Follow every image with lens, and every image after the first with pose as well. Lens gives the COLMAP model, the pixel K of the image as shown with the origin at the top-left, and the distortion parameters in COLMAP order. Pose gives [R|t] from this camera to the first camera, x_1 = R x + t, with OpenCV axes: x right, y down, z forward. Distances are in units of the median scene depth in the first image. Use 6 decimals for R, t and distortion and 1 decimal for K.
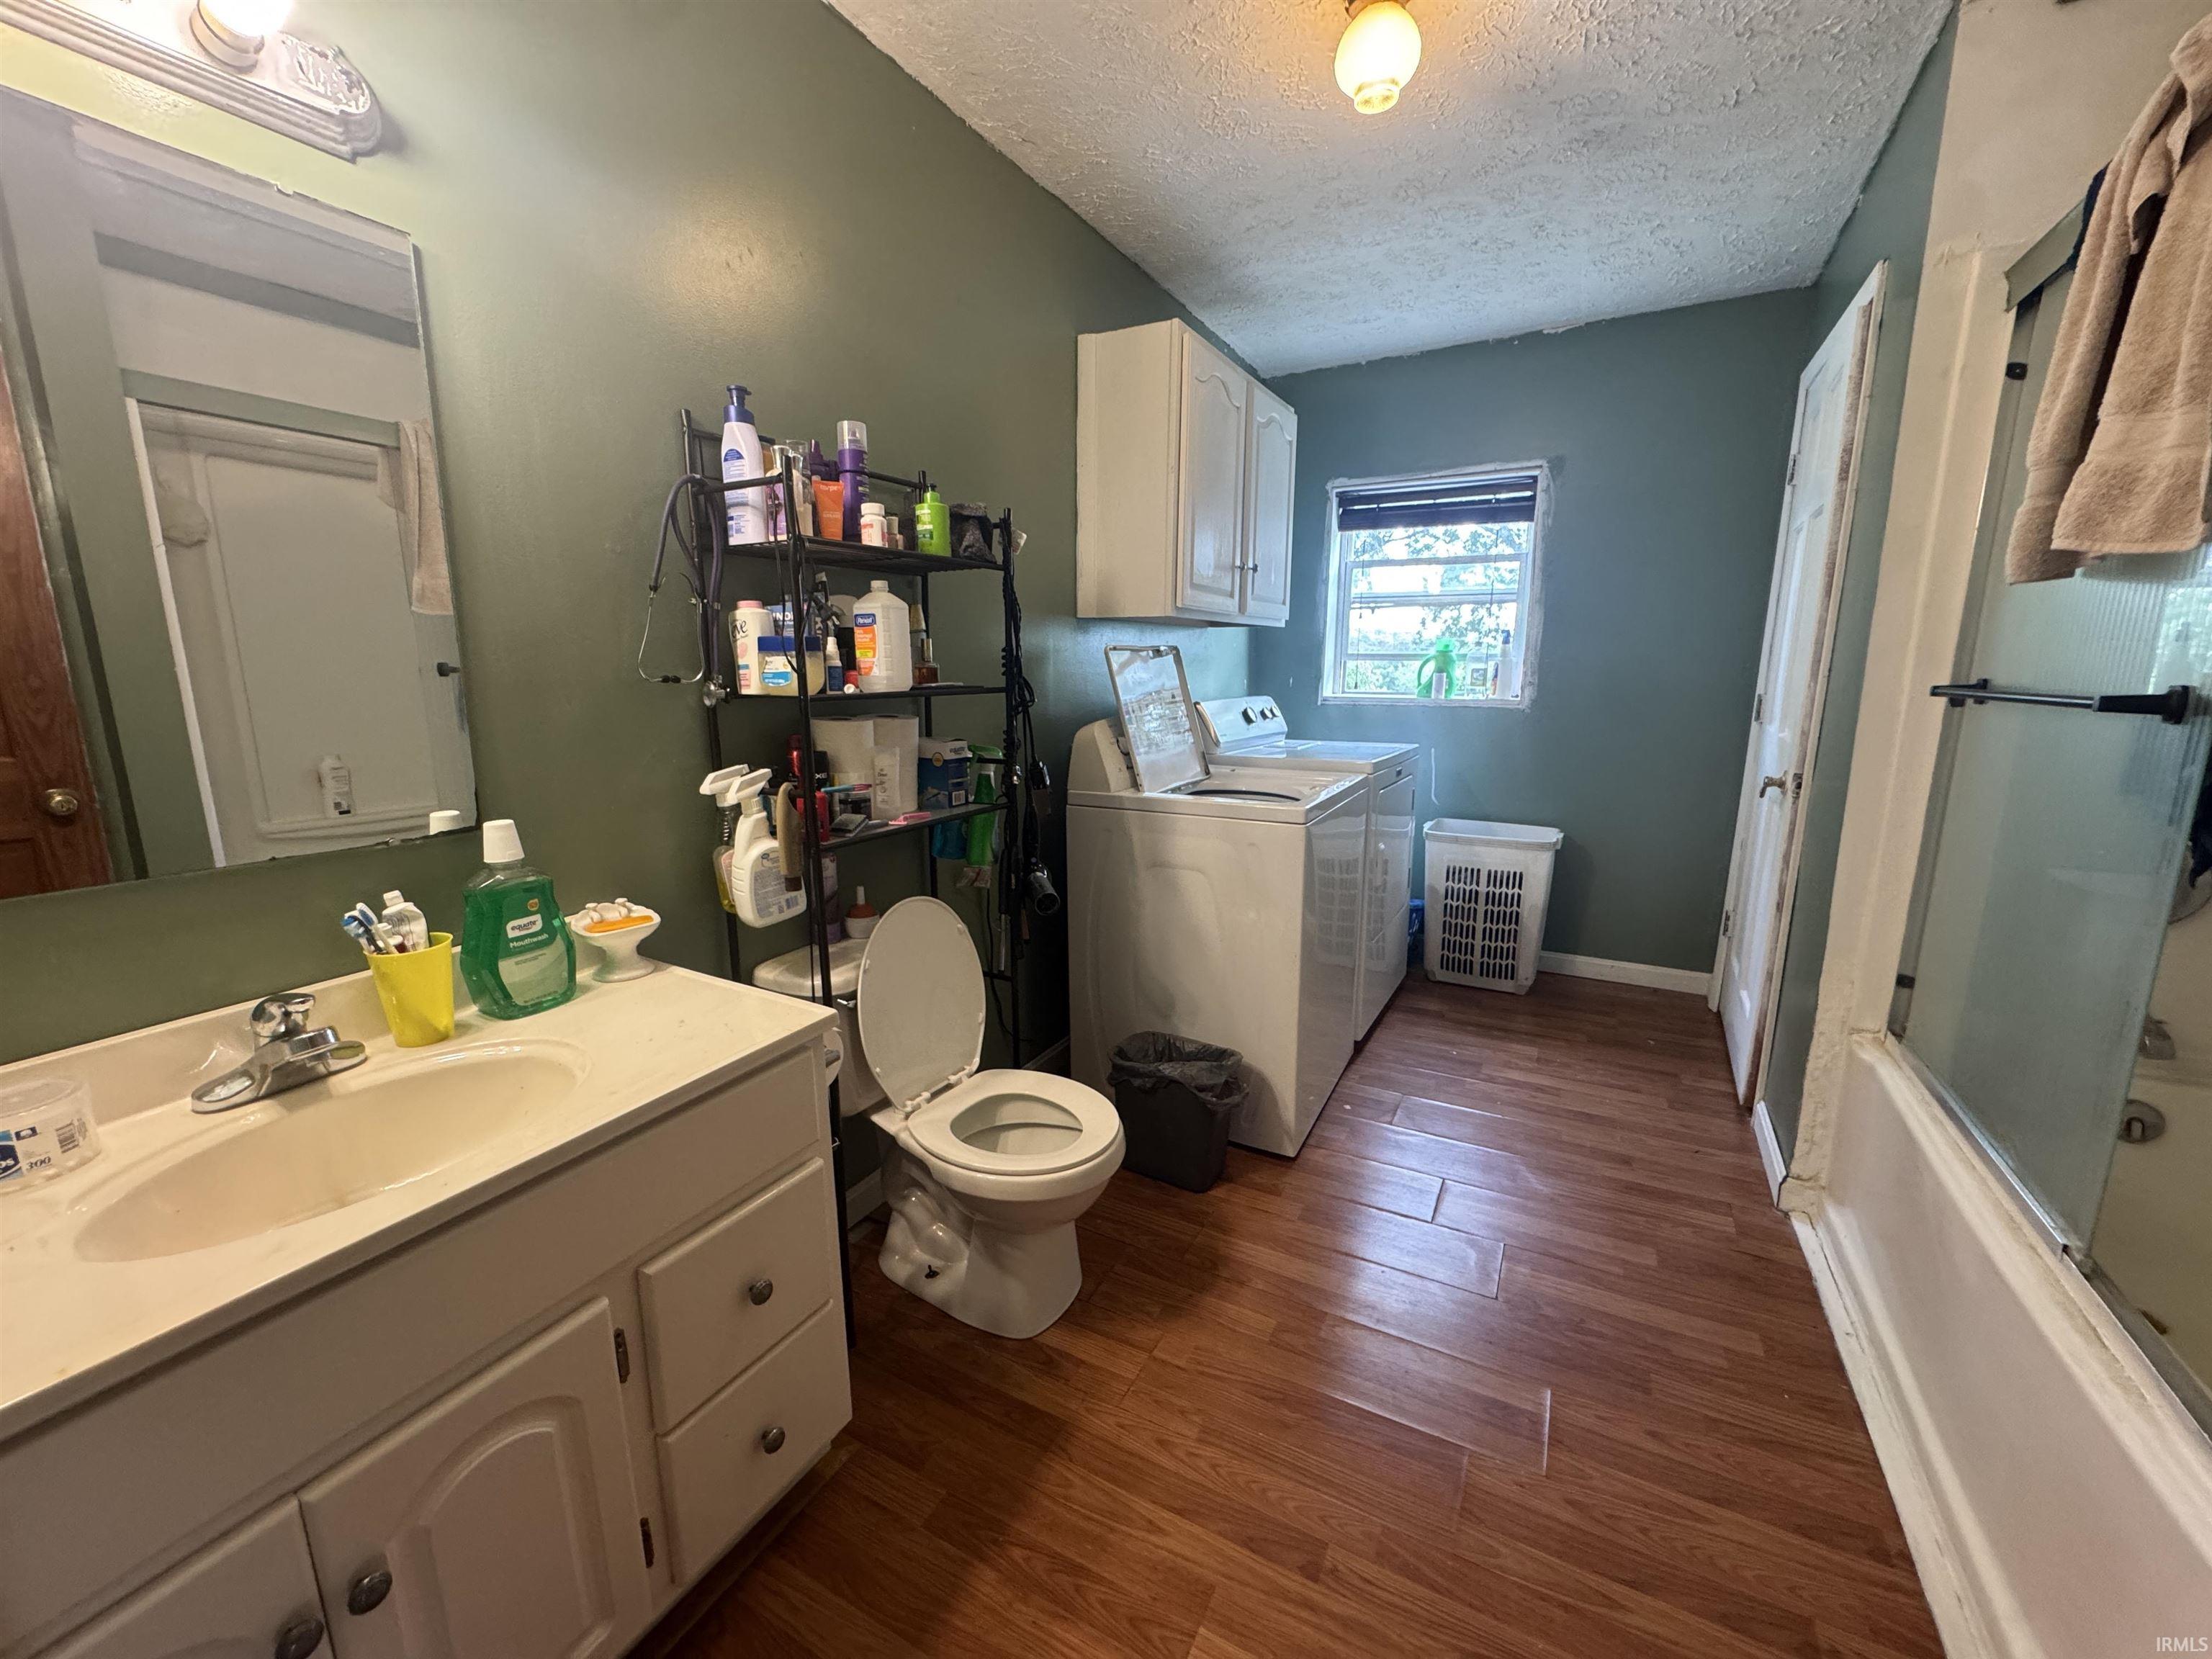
lens RADIAL K [[880.2, 0, 1106.0], [0, 880.2, 829.5], [0, 0, 1]] dist [0.000517, 0.000557]
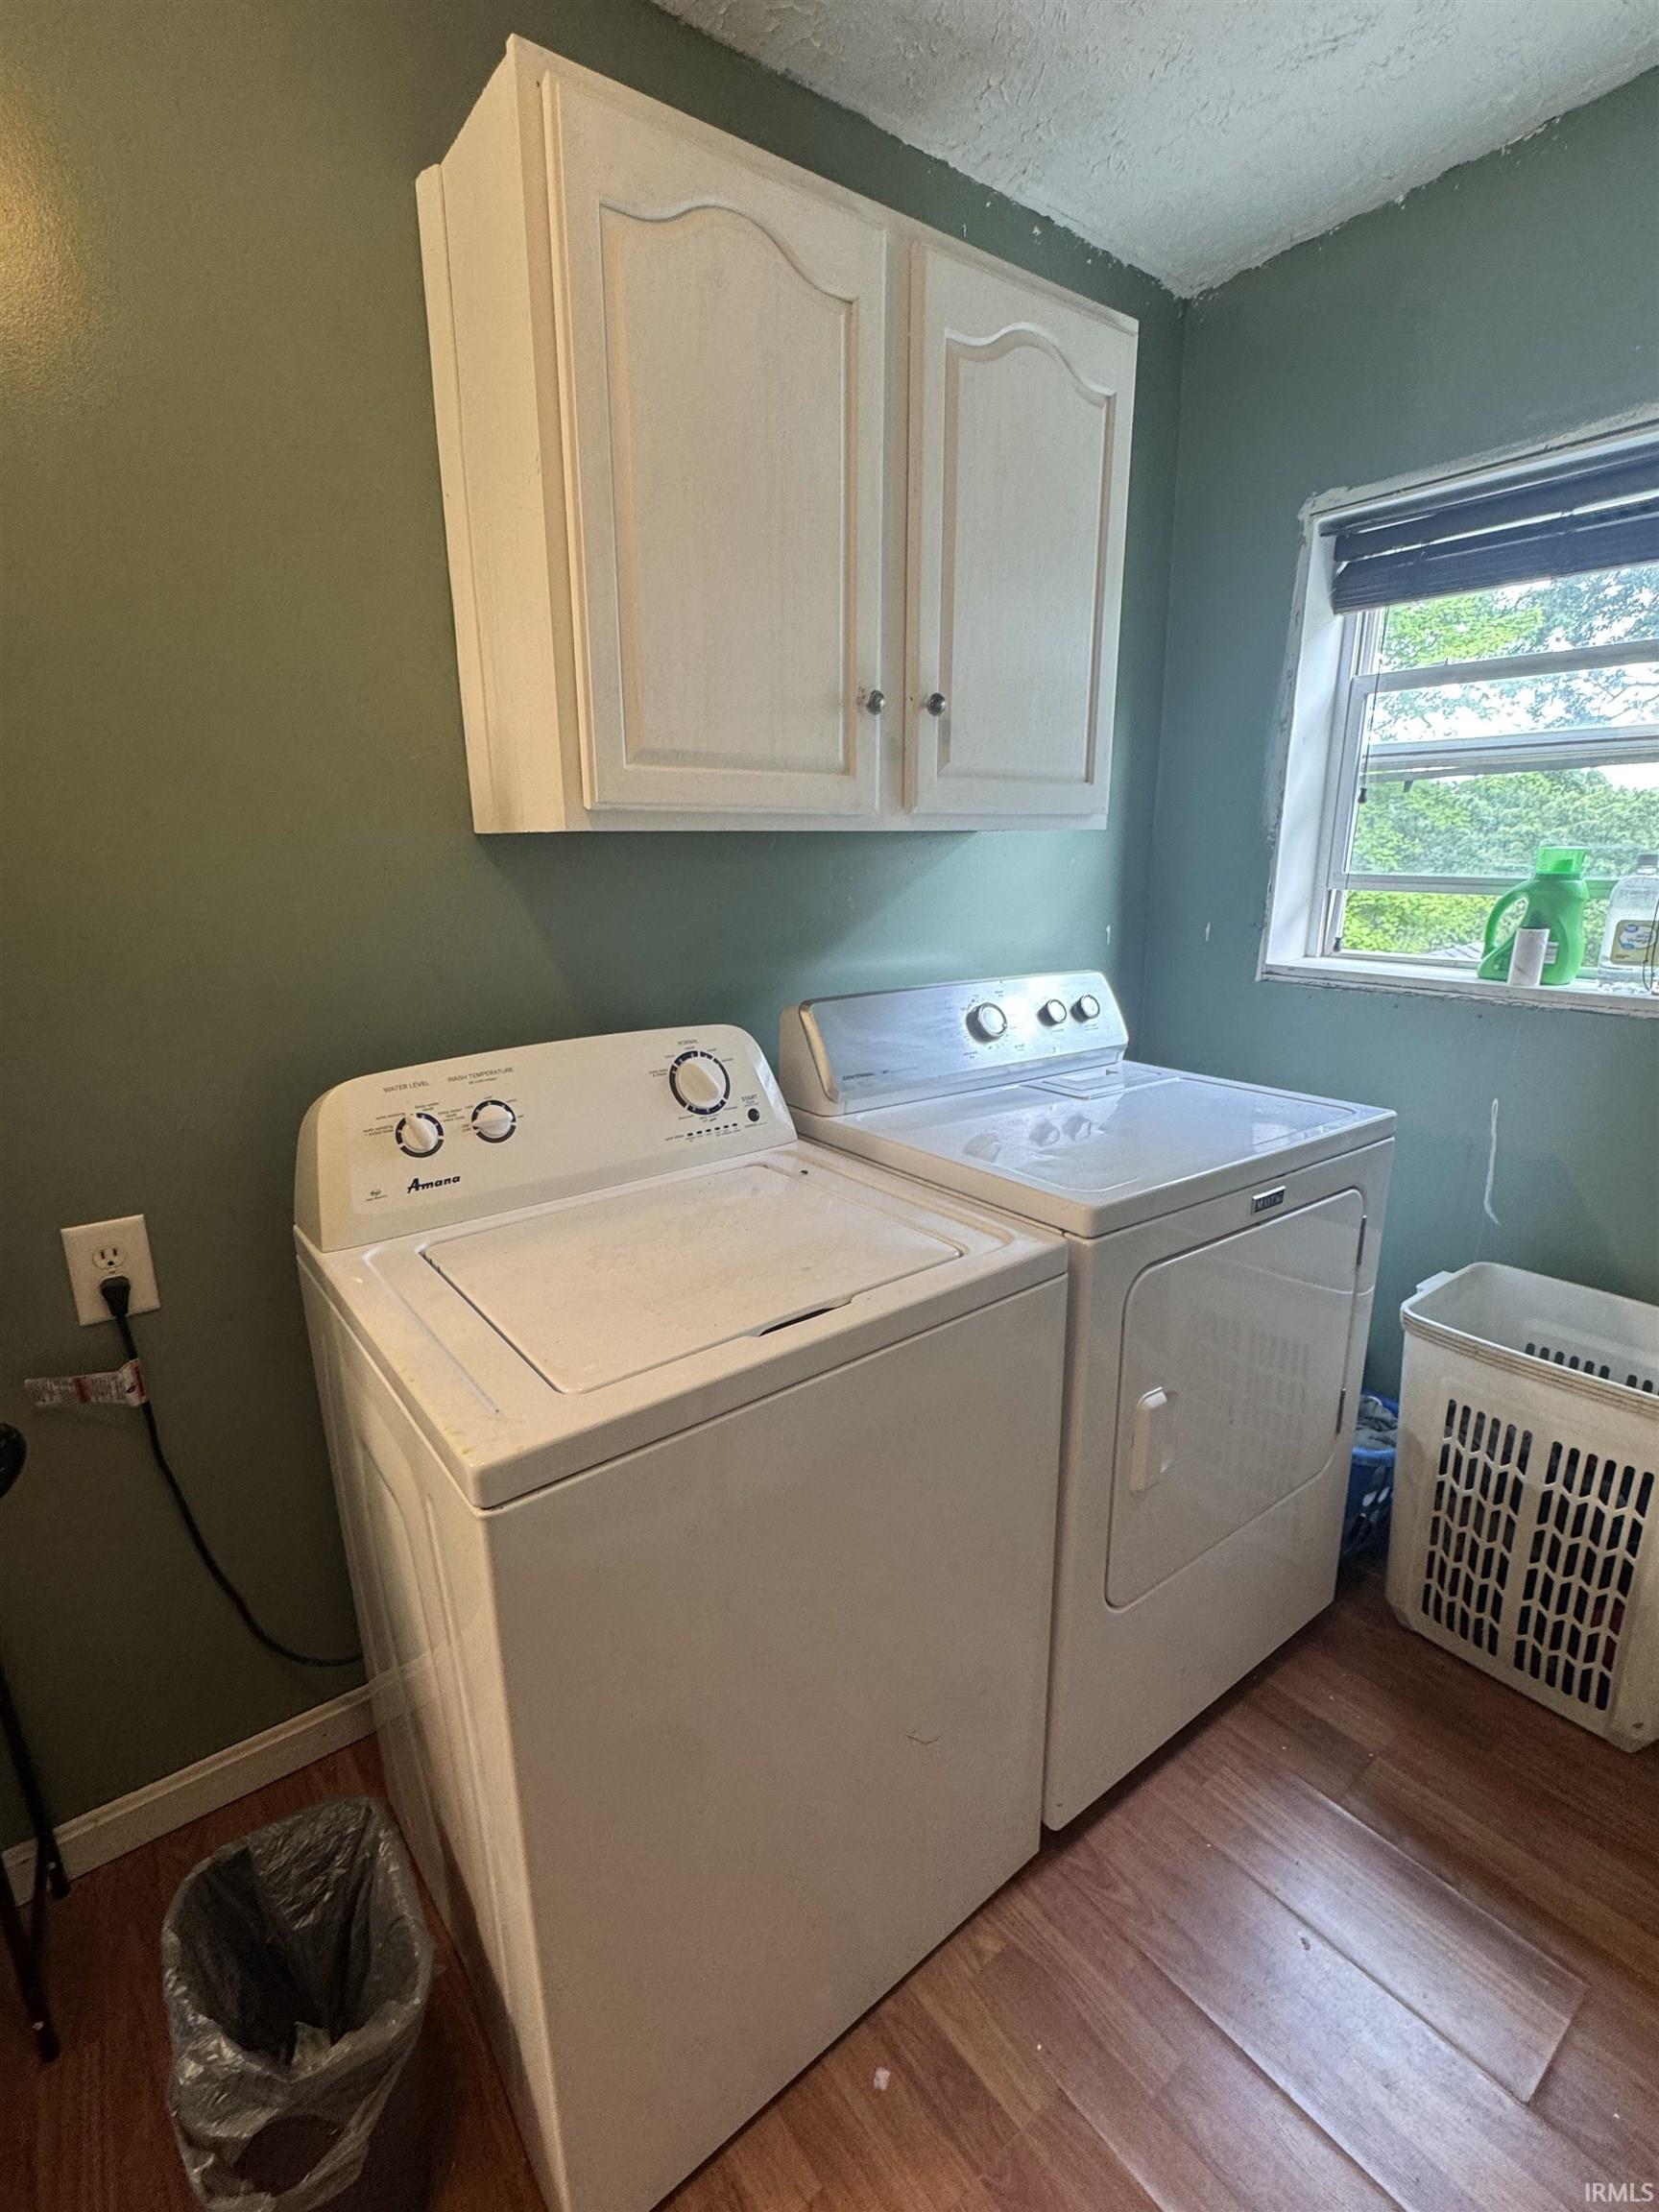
lens RADIAL K [[1003.5, 0, 829.5], [0, 1003.5, 1106.0], [0, 0, 1]] dist [-0.001859, -0.000550]
pose [[0.912788, 0.096481, -0.396875, 0.292233], [-0.068569, 0.994107, 0.083965, -0.118630], [0.402637, -0.049429, 0.914024, 0.446998]]
